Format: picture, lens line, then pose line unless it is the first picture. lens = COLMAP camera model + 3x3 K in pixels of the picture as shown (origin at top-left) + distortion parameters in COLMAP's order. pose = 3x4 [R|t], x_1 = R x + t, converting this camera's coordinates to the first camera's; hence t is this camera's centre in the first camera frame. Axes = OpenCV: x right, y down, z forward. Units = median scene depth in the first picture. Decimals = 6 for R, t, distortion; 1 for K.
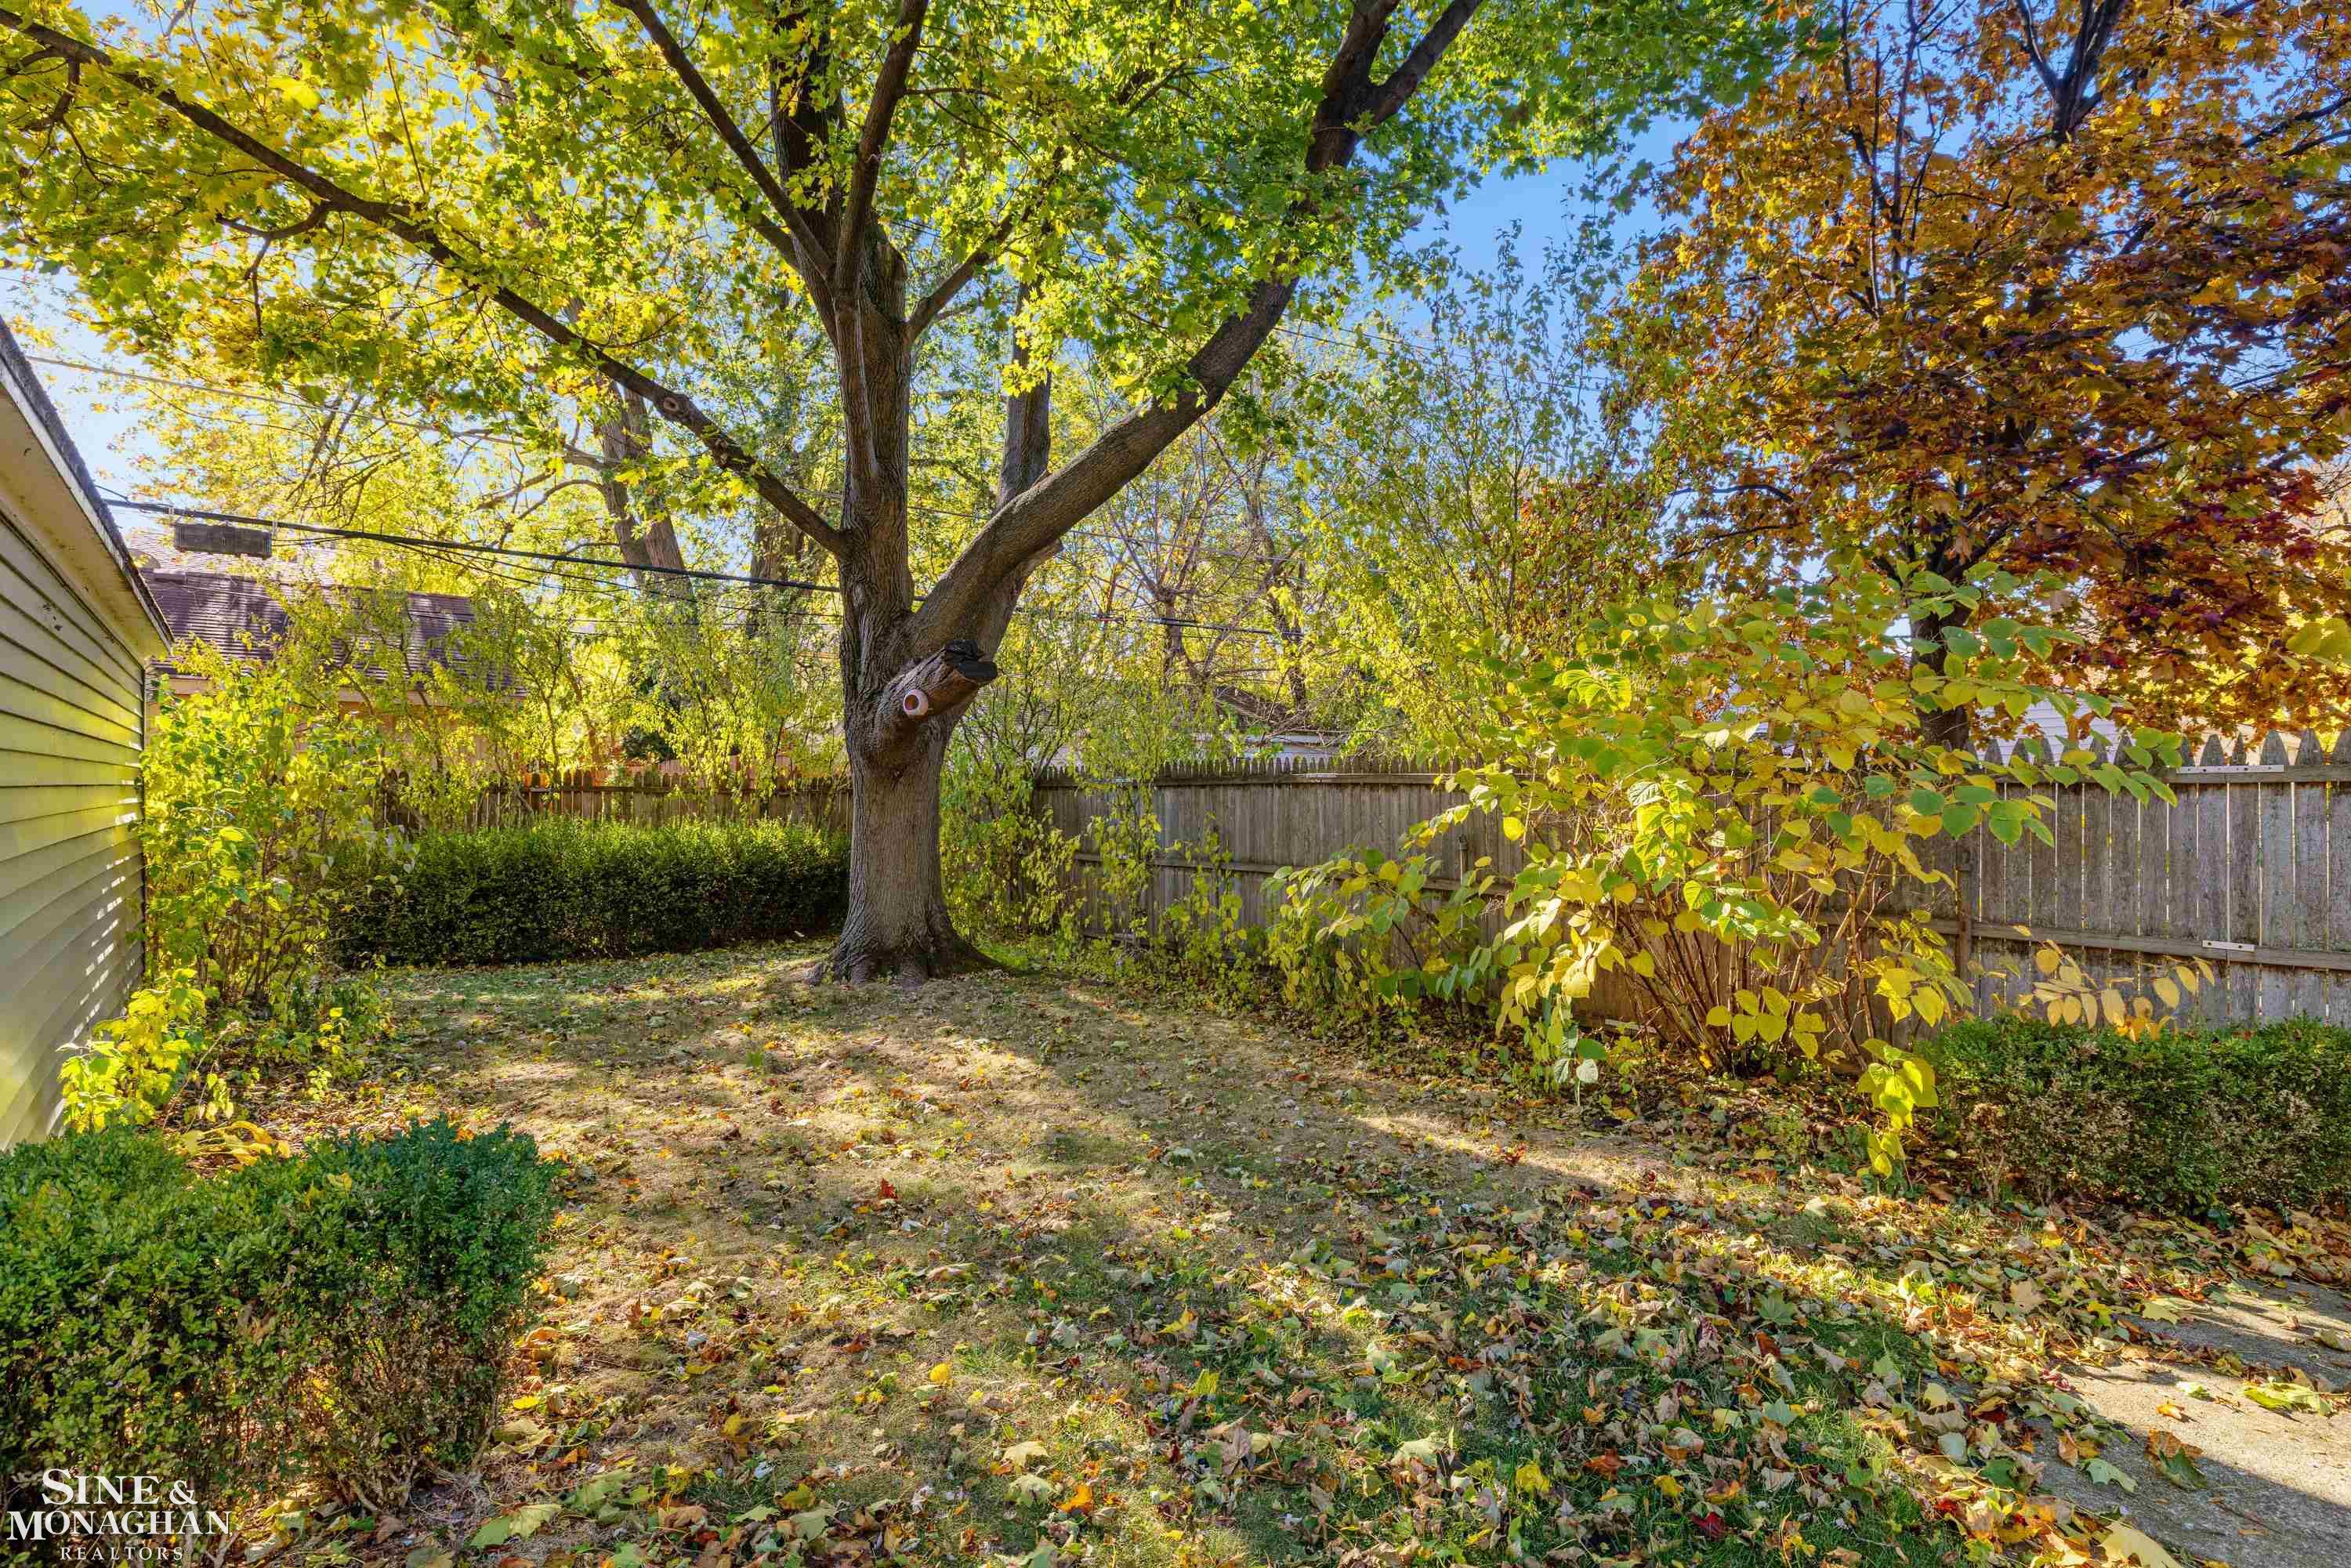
lens RADIAL K [[1195.6, 0, 1177.5], [0, 1195.6, 789.1], [0, 0, 1]] dist [-0.001451, 0.000880]
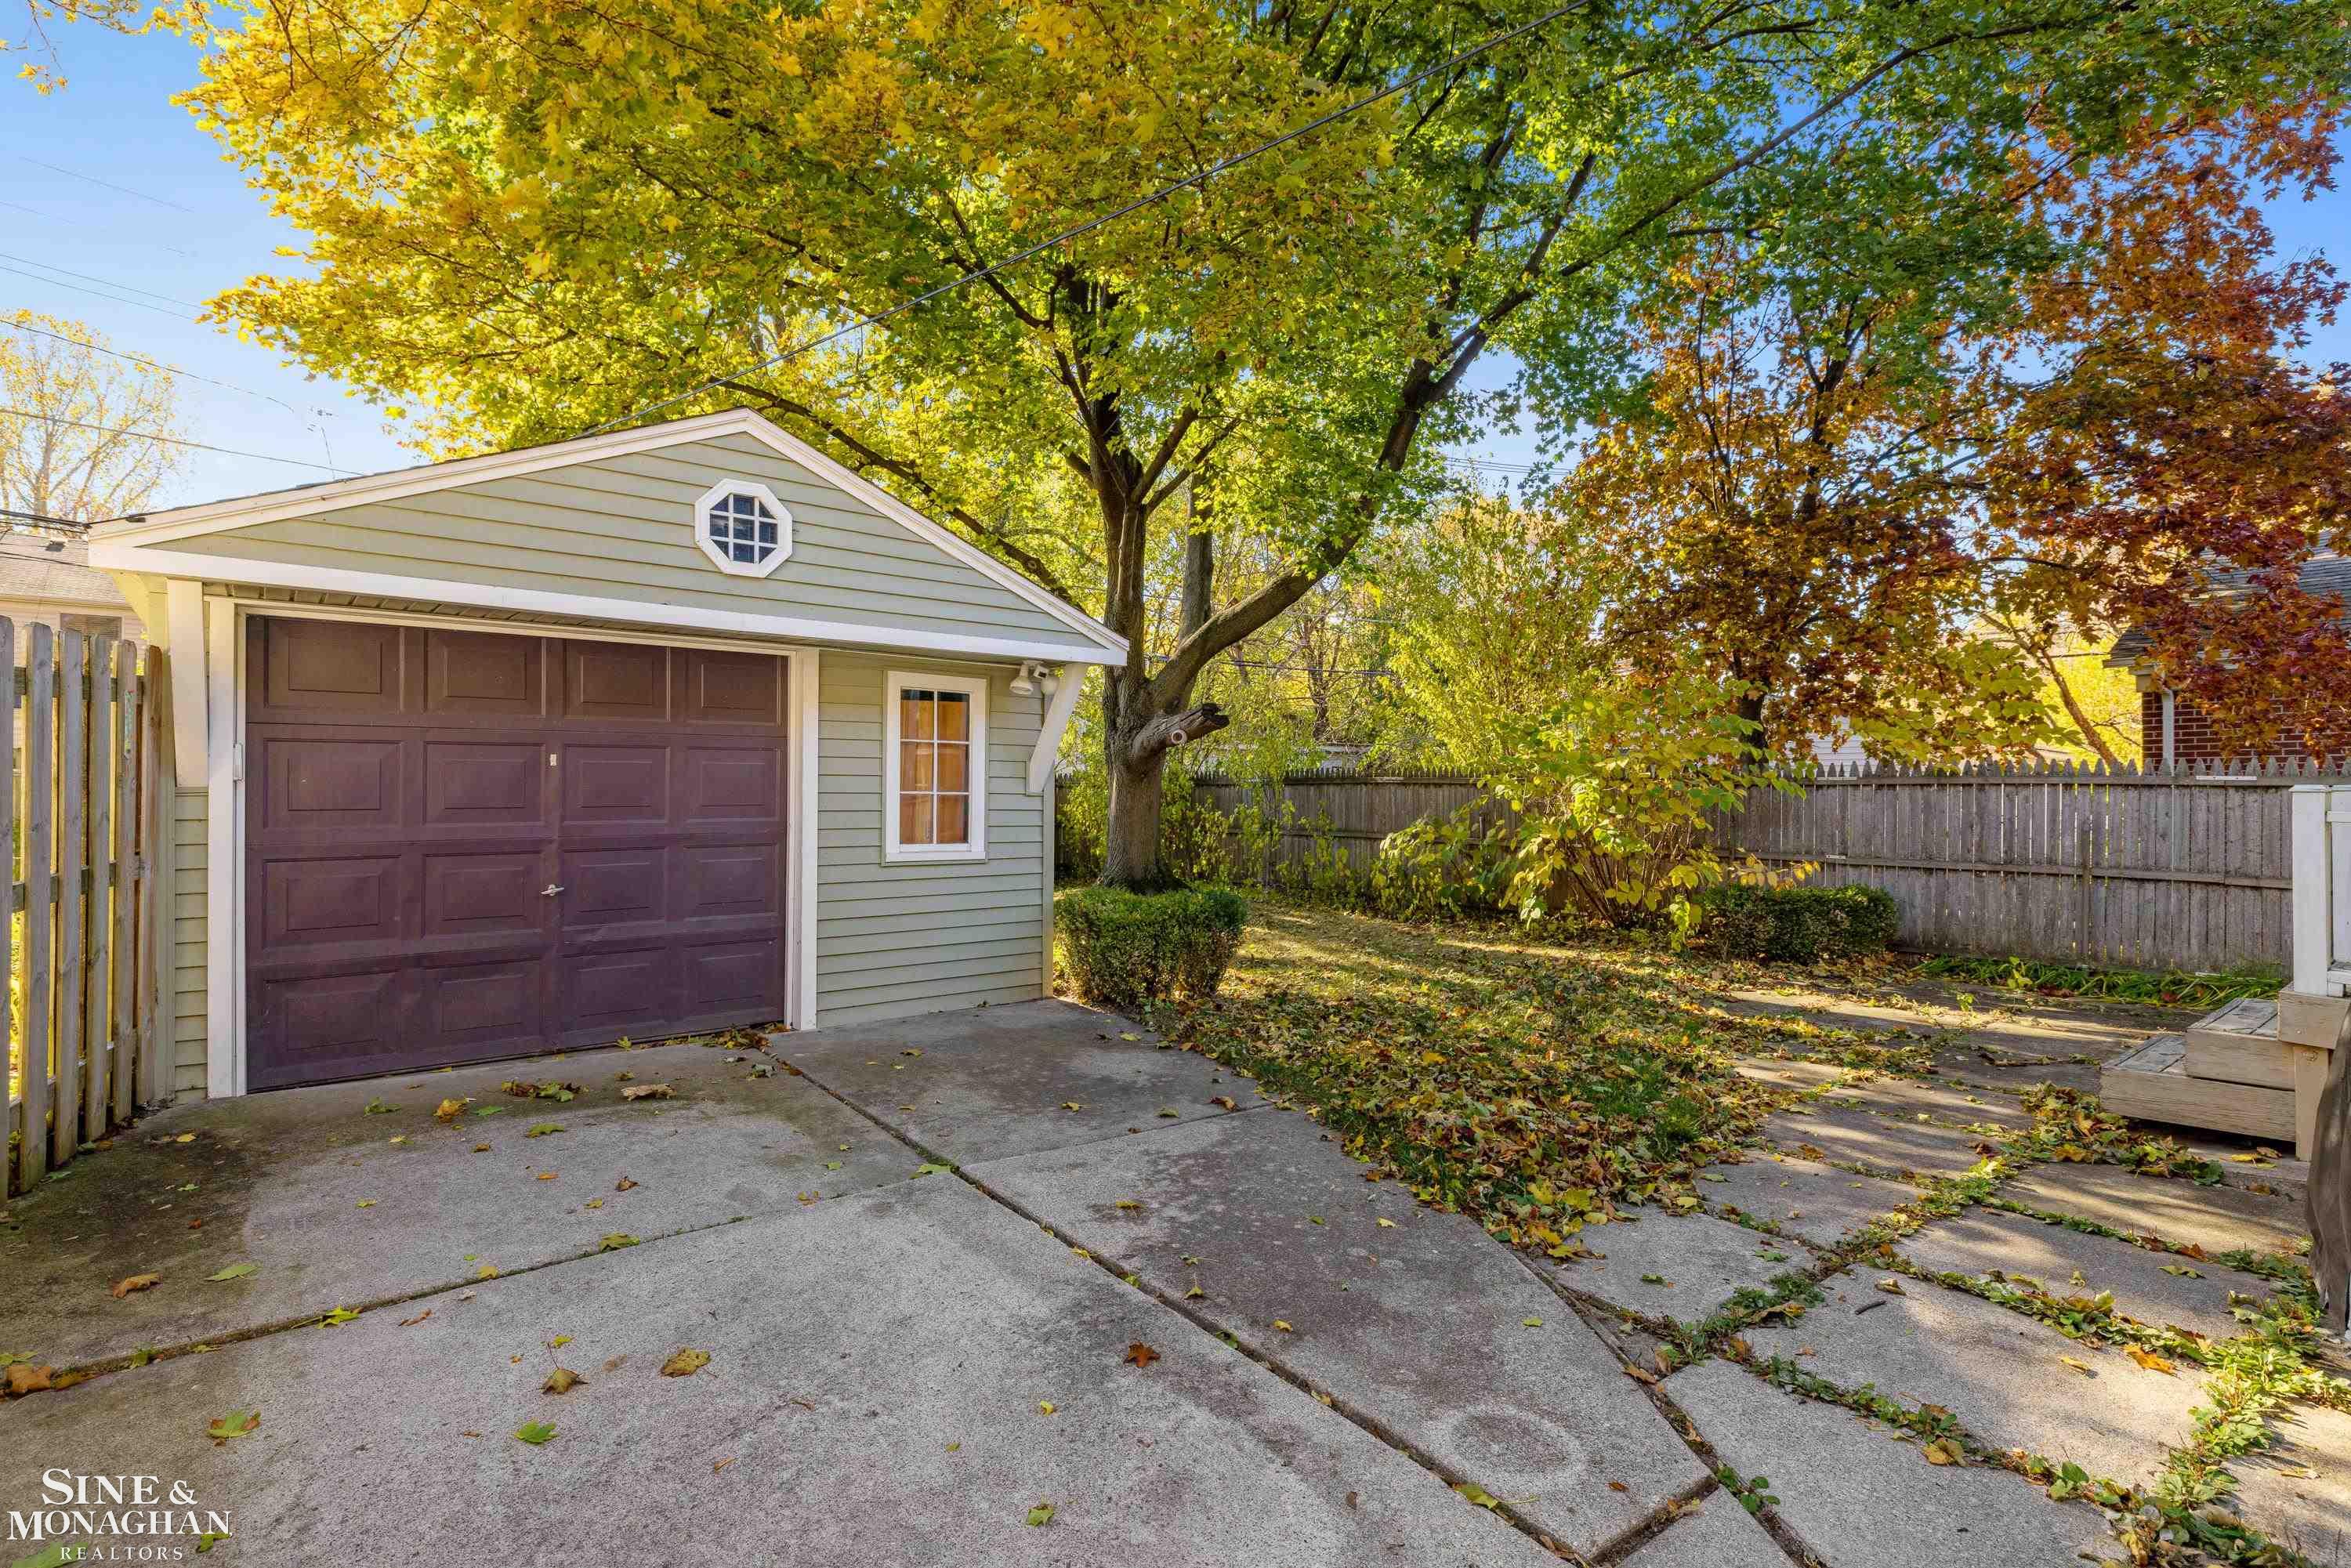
lens RADIAL K [[1145.2, 0, 1177.2], [0, 1145.2, 782.4], [0, 0, 1]] dist [-0.005471, 0.003612]
pose [[0.999552, 0.004378, 0.029612, -0.388635], [-0.004278, 0.999985, -0.003449, 0.002126], [-0.029627, 0.003321, 0.999556, -1.025064]]
